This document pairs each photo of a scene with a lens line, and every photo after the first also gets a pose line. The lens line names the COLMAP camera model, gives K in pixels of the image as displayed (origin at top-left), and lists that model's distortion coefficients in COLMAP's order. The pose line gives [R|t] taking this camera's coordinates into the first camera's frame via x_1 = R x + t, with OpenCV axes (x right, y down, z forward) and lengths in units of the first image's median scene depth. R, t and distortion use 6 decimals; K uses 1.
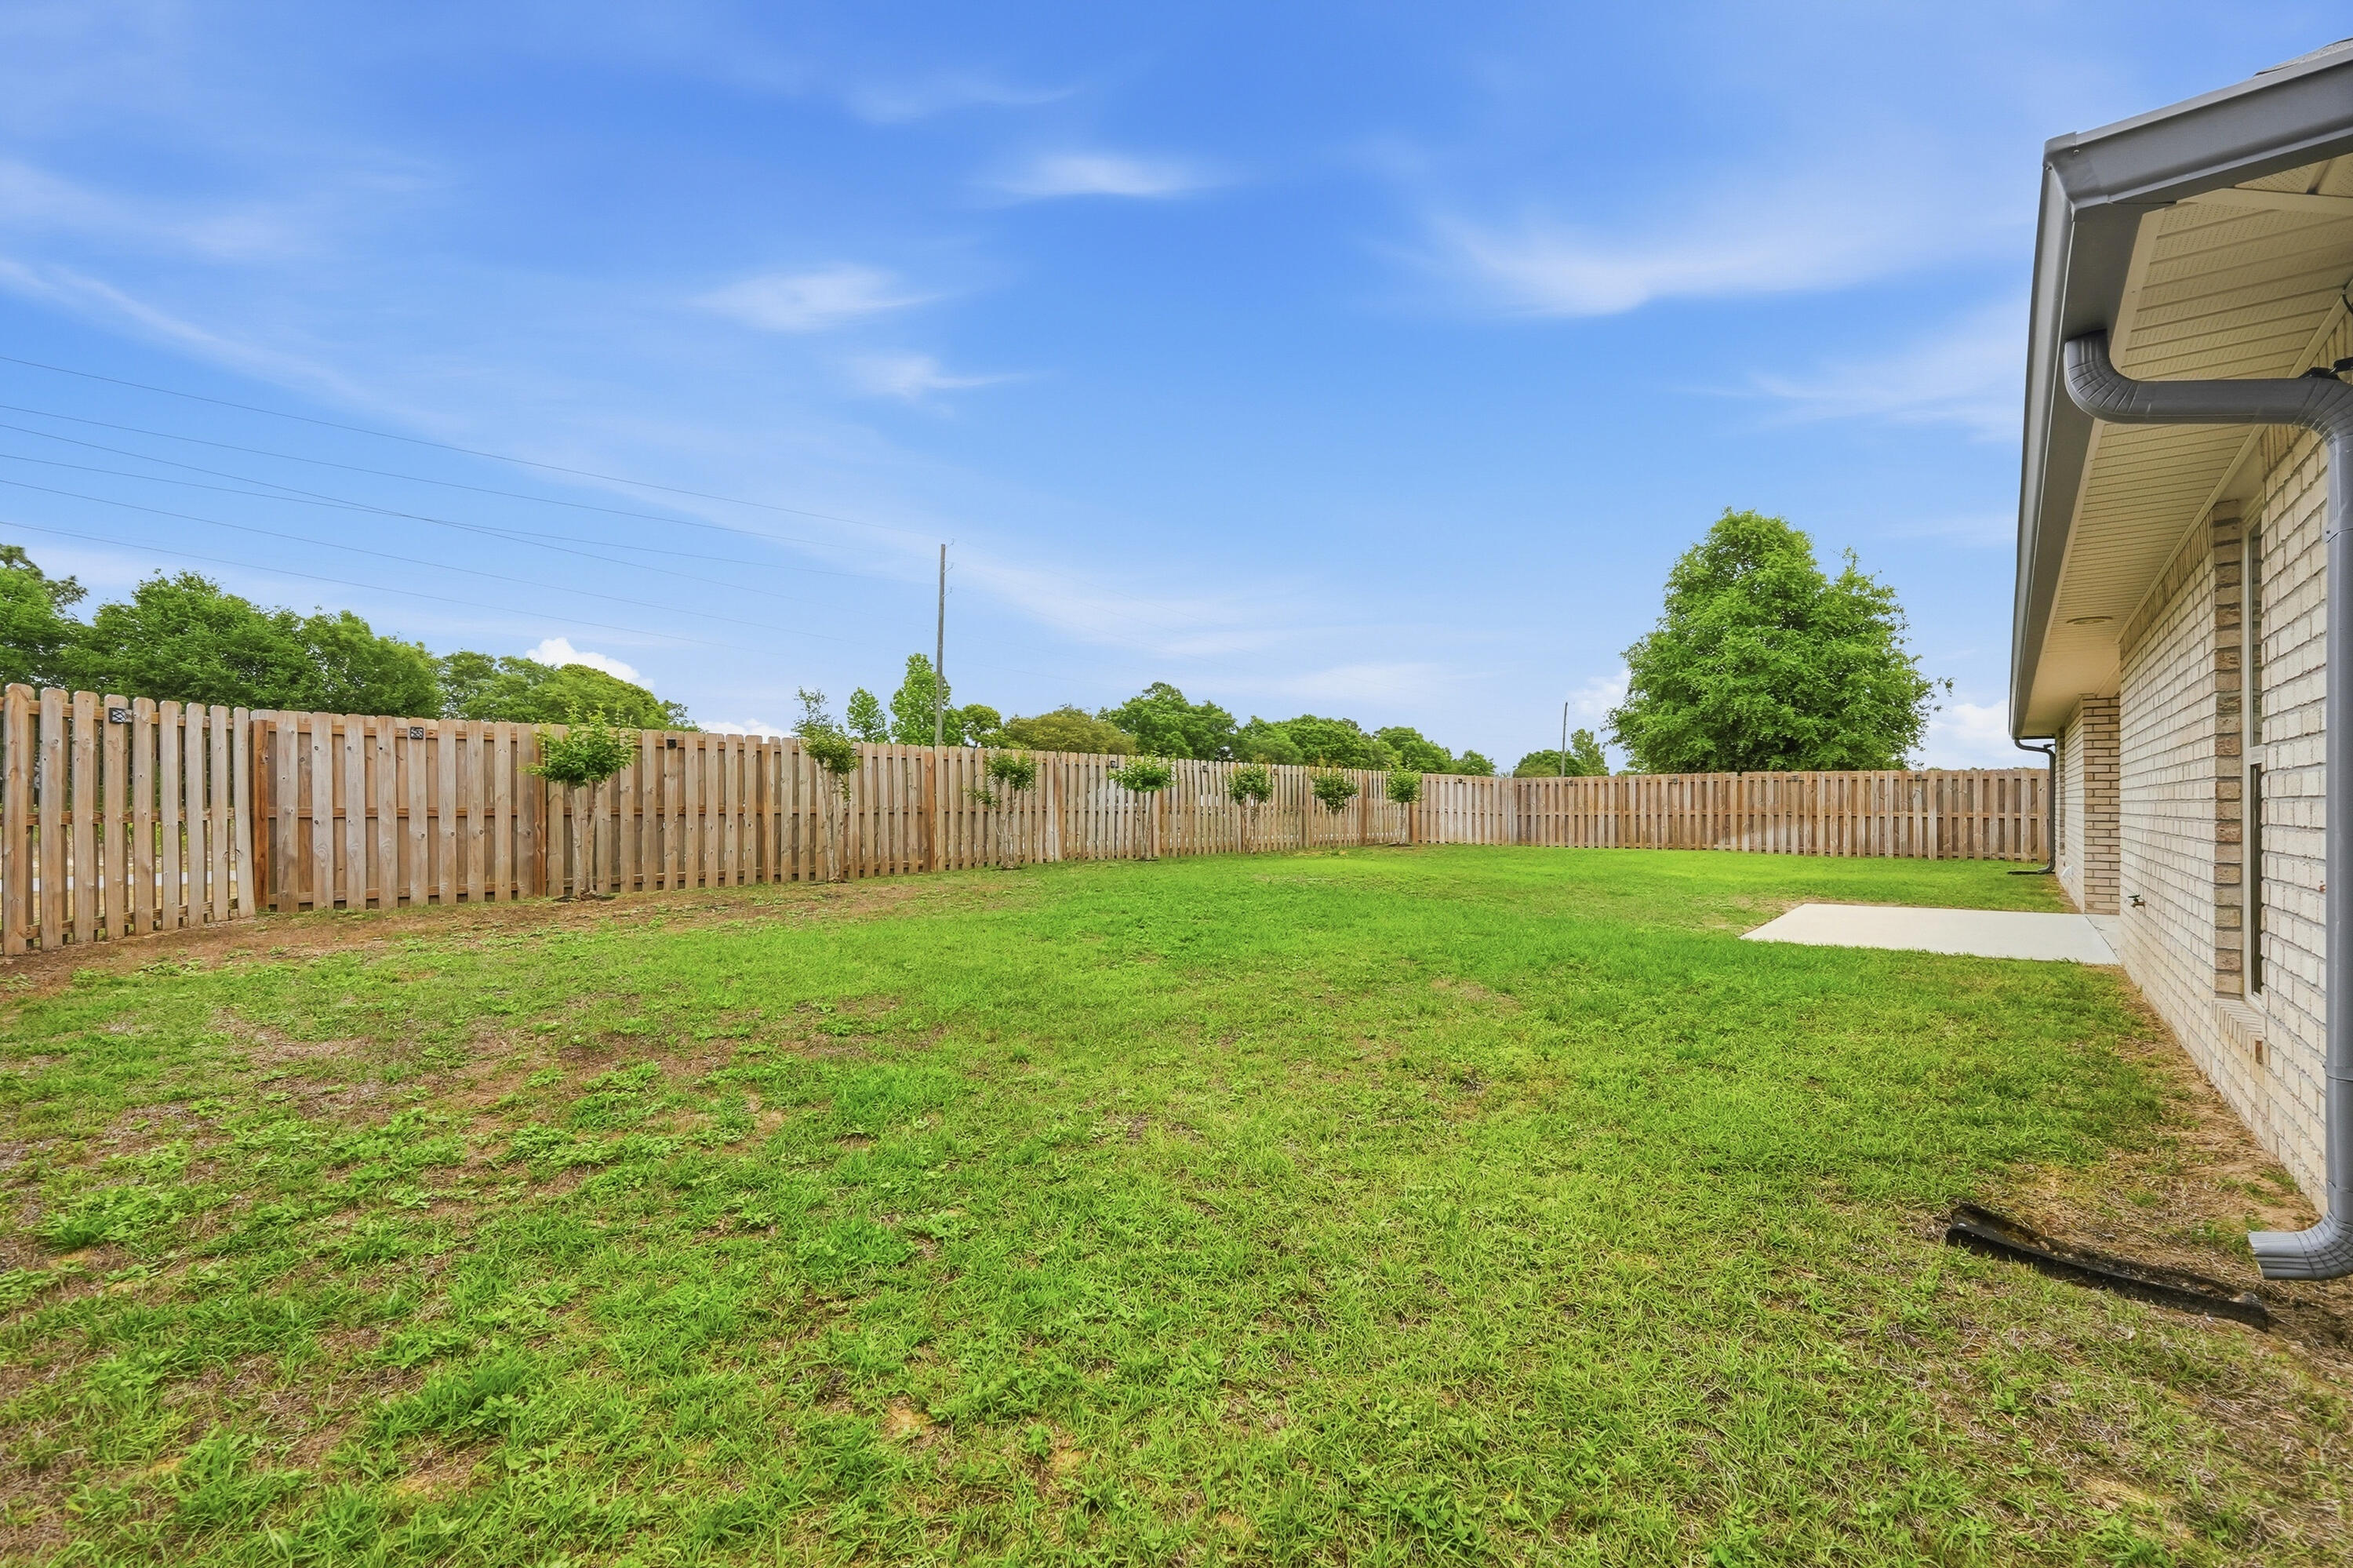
lens RADIAL K [[1036.5, 0, 1188.0], [0, 1036.5, 797.9], [0, 0, 1]] dist [-0.002760, 0.002174]
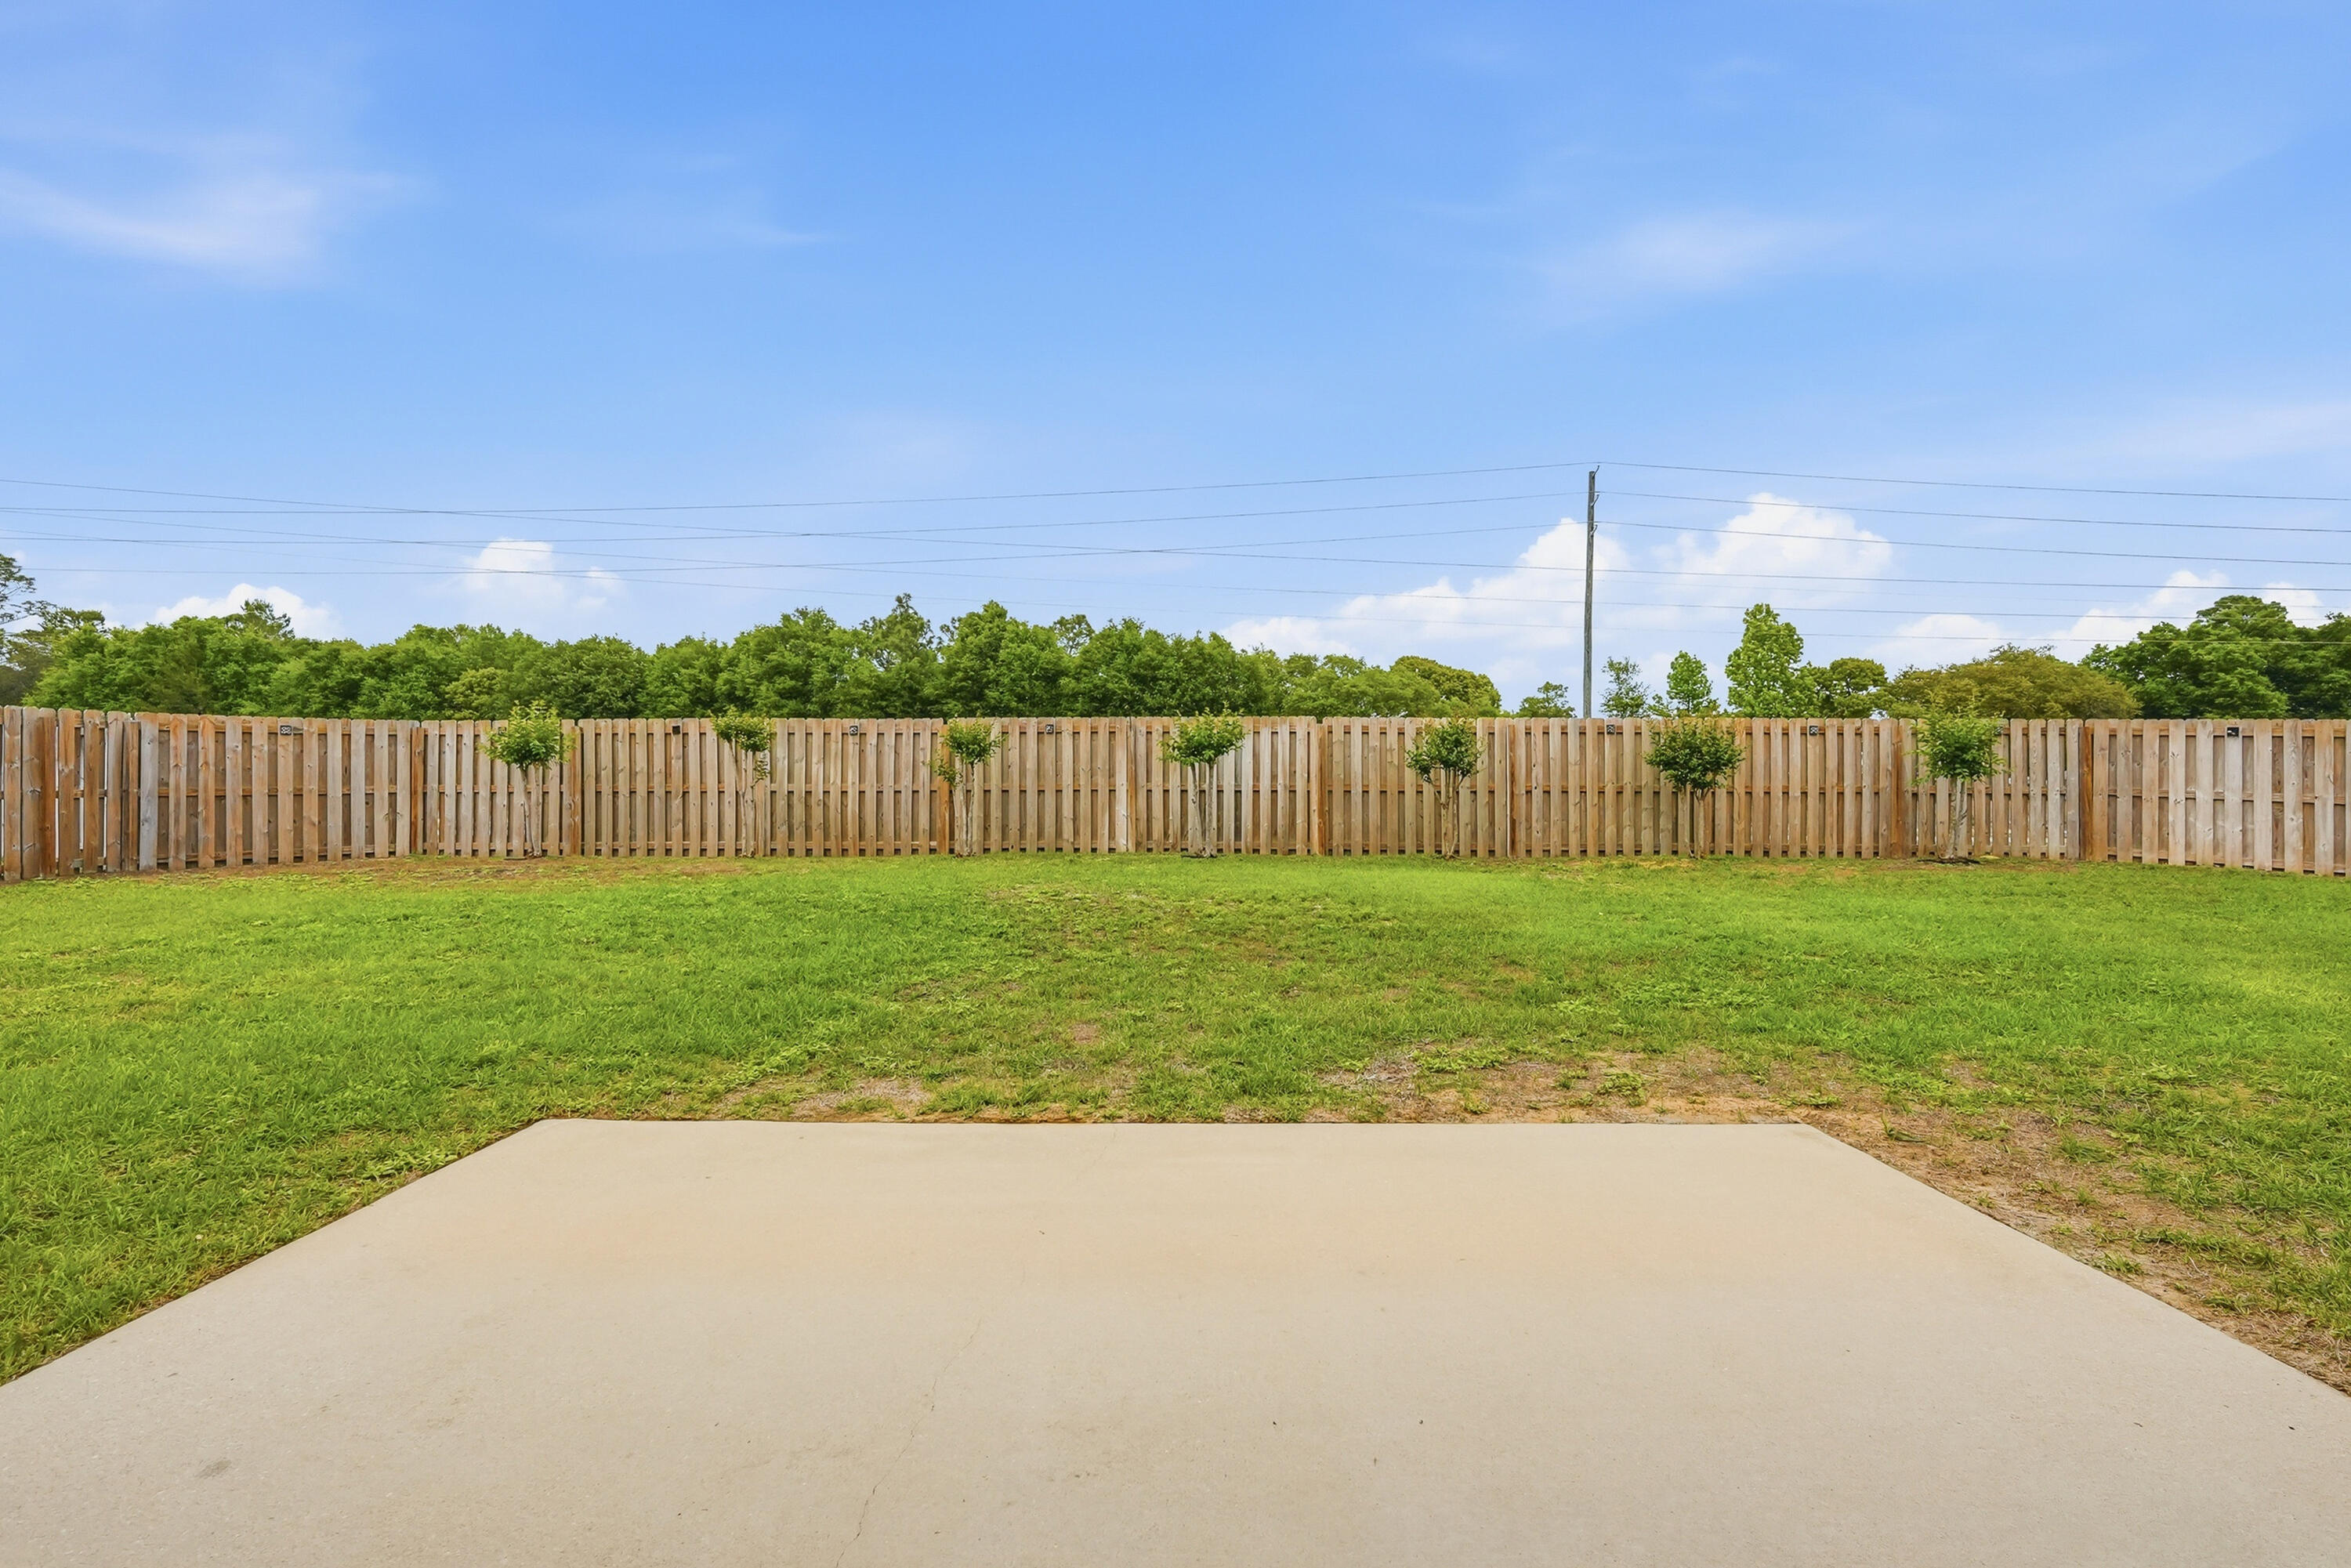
lens RADIAL K [[1035.5, 0, 1164.0], [0, 1035.5, 780.1], [0, 0, 1]] dist [-0.002760, 0.002174]
pose [[0.612949, -0.005266, -0.790105, 0.337235], [0.006408, 0.999978, -0.001694, 0.004307], [0.790097, -0.004025, 0.612969, 0.343782]]
